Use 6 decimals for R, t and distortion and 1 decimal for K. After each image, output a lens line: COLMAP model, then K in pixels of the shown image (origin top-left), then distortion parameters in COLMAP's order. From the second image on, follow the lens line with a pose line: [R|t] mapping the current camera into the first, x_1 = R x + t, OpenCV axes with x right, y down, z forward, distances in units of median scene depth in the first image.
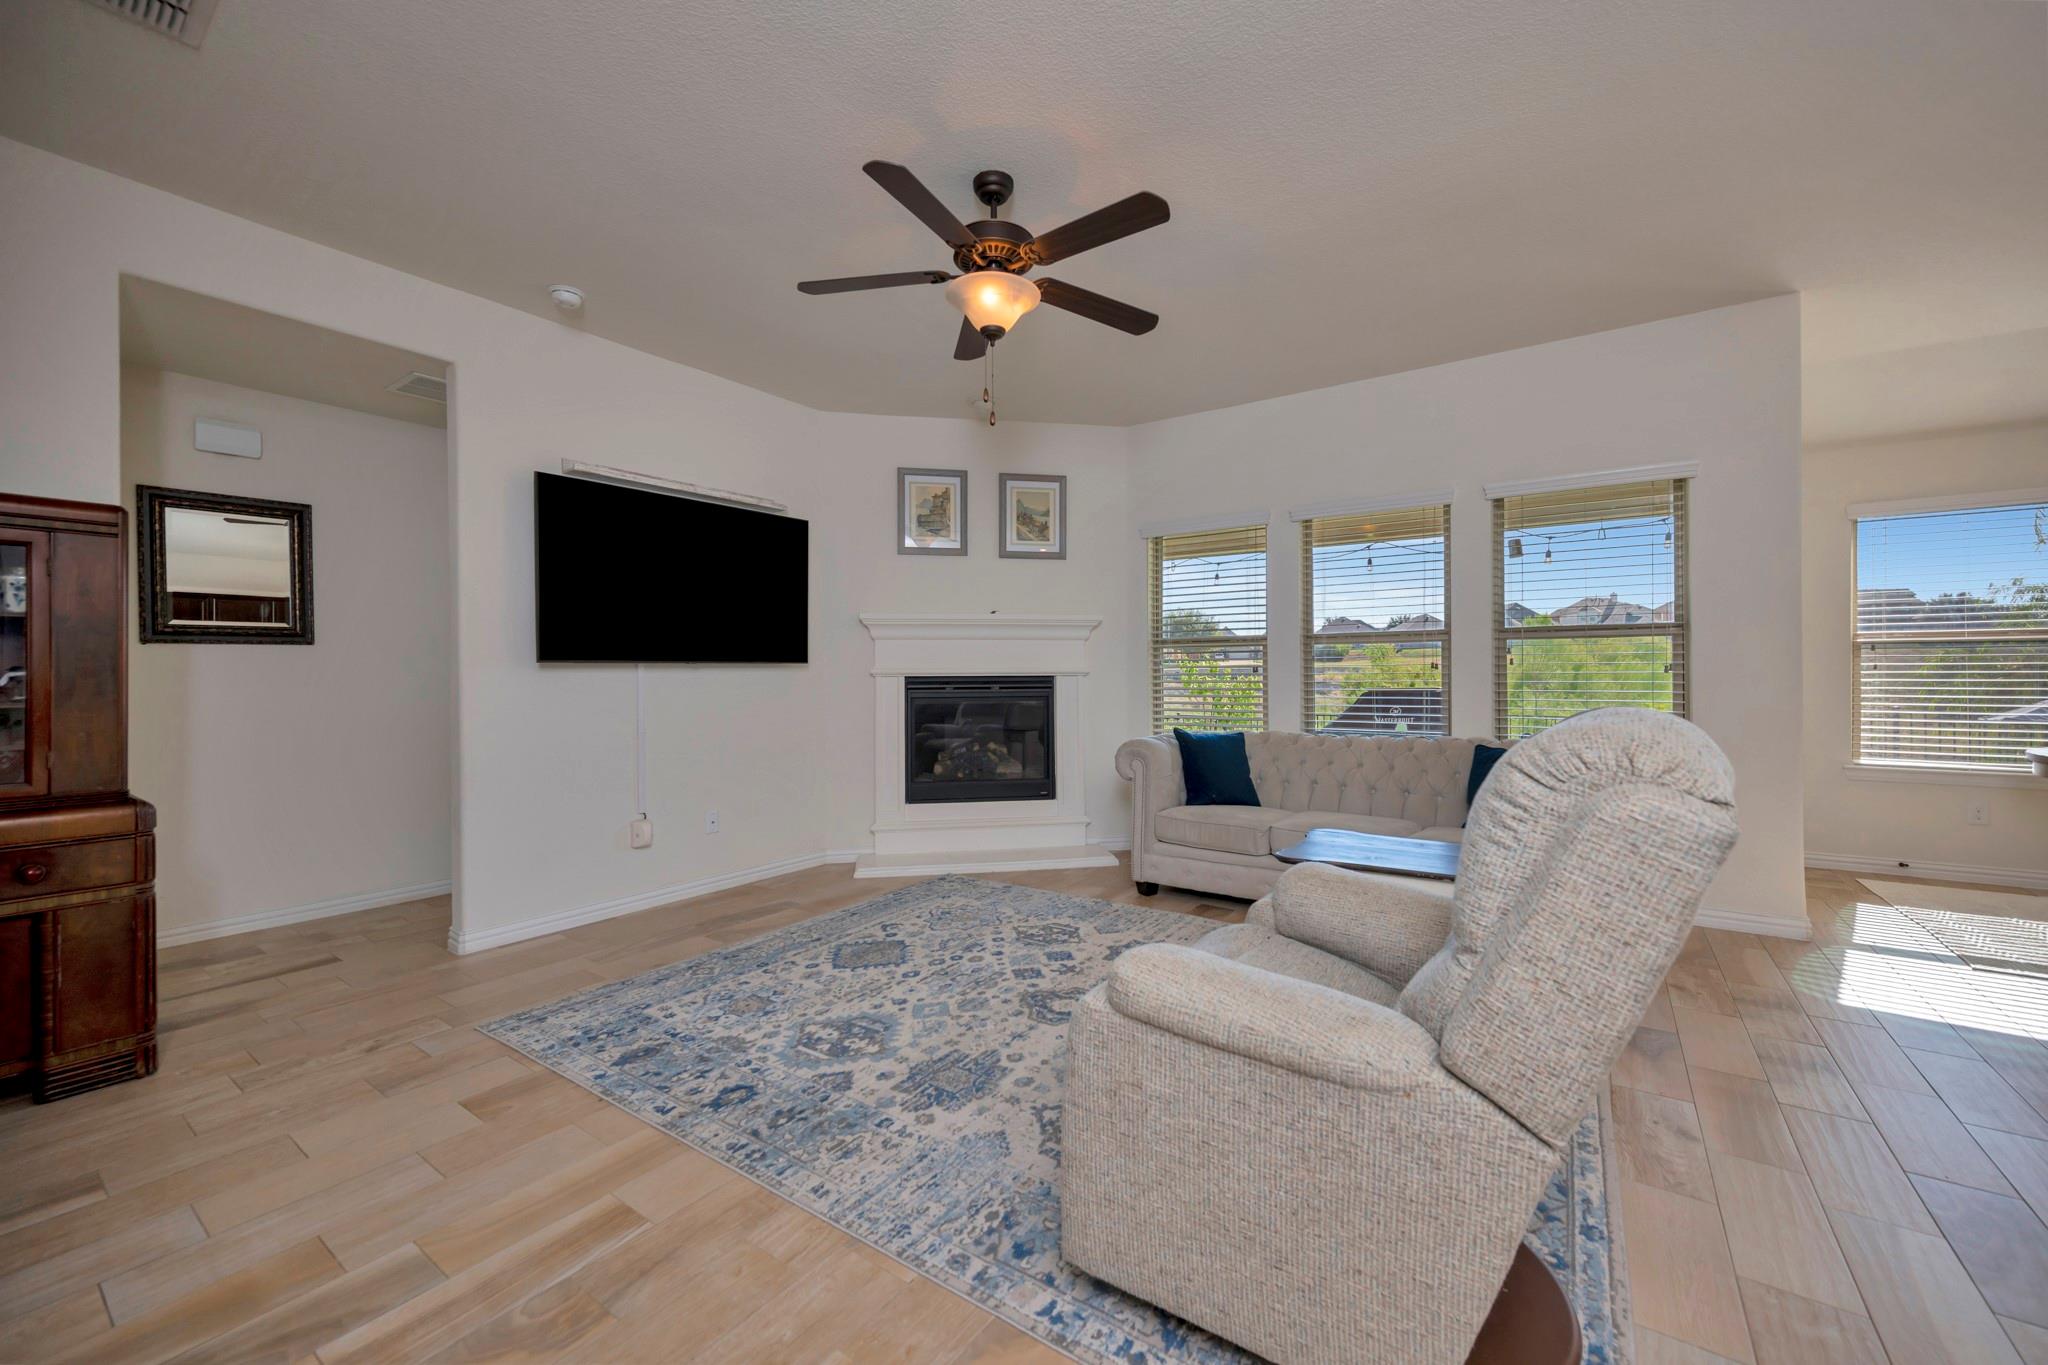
lens RADIAL K [[802.8, 0, 1023.1], [0, 802.8, 675.6], [0, 0, 1]] dist [0.001481, 0.000012]
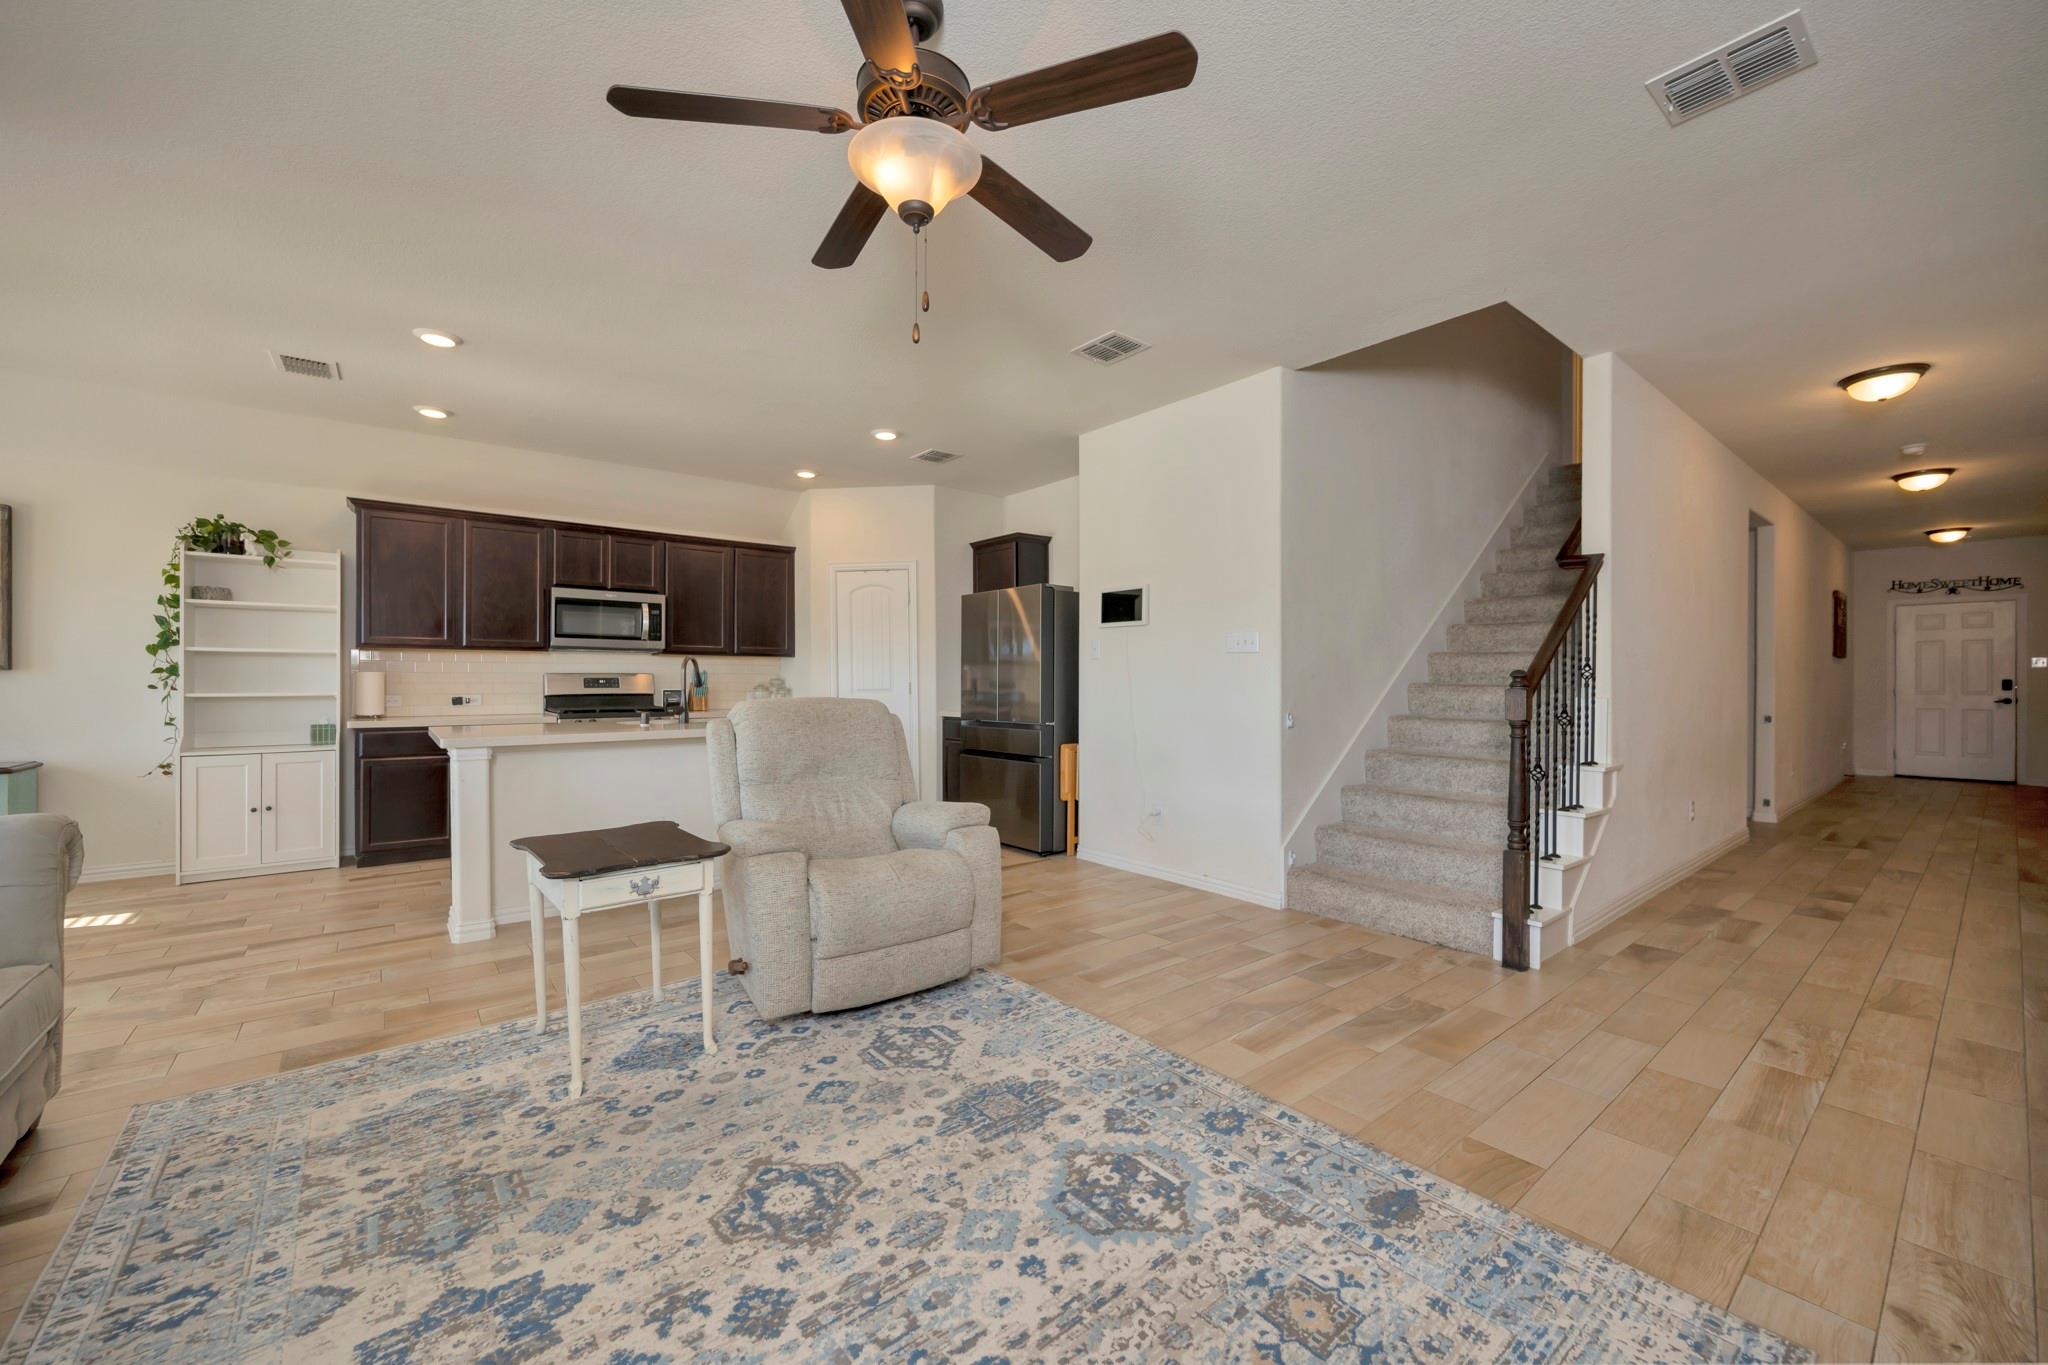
lens RADIAL K [[802.8, 0, 1027.5], [0, 802.8, 683.8], [0, 0, 1]] dist [0.001481, 0.000012]
pose [[-0.962815, 0.001887, 0.270154, -0.353901], [0.003917, 0.999968, 0.006975, -0.012021], [-0.270132, 0.007774, -0.962792, 1.793696]]
